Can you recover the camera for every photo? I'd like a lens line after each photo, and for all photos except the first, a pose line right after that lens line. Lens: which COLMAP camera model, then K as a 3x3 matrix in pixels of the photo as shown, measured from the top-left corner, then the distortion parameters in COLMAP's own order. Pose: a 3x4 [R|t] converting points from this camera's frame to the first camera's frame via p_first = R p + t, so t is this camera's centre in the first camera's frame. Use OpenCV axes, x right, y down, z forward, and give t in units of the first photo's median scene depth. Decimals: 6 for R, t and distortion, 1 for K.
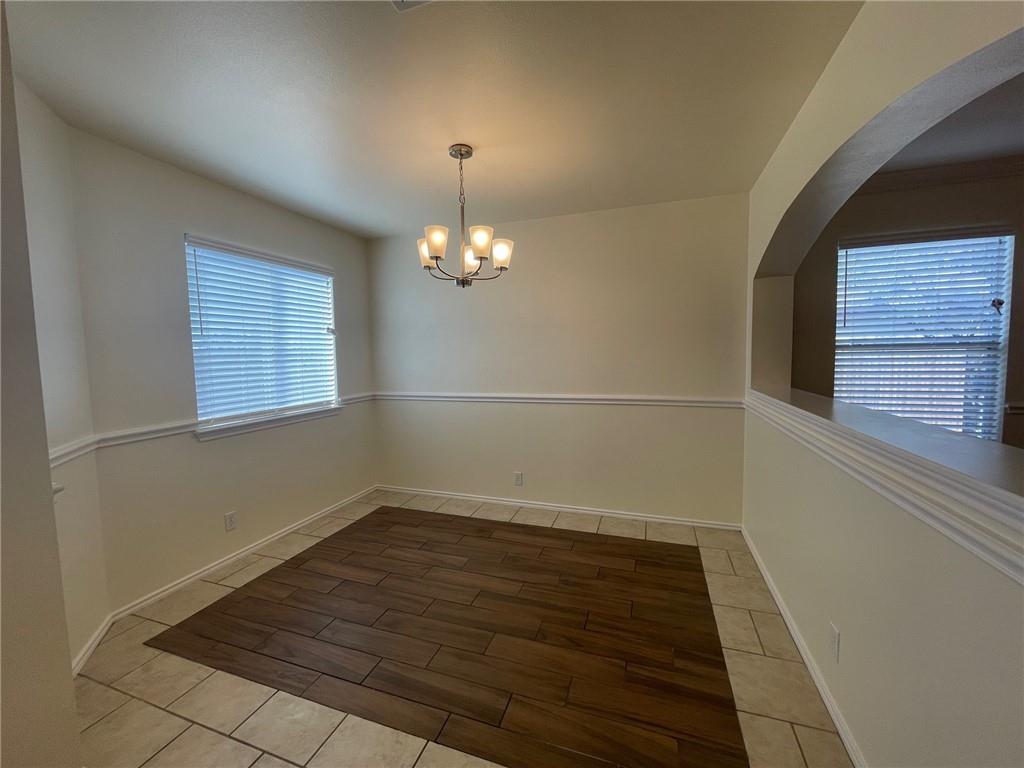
lens RADIAL K [[412.4, 0, 508.6], [0, 412.4, 379.7], [0, 0, 1]] dist [-0.002281, 0.000004]
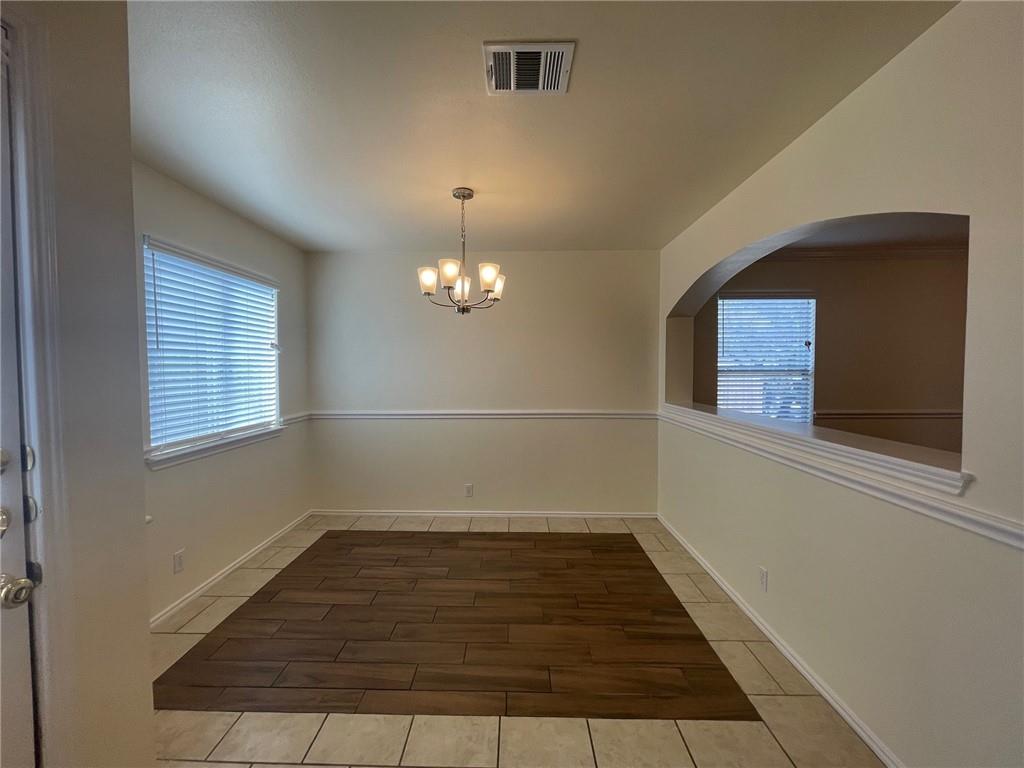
lens RADIAL K [[412.4, 0, 508.6], [0, 412.4, 379.7], [0, 0, 1]] dist [-0.002281, 0.000004]
pose [[0.950459, 0.006504, 0.310781, -0.282323], [0.005573, 0.999264, -0.037956, -0.005303], [-0.310799, 0.037807, 0.949723, -0.065660]]
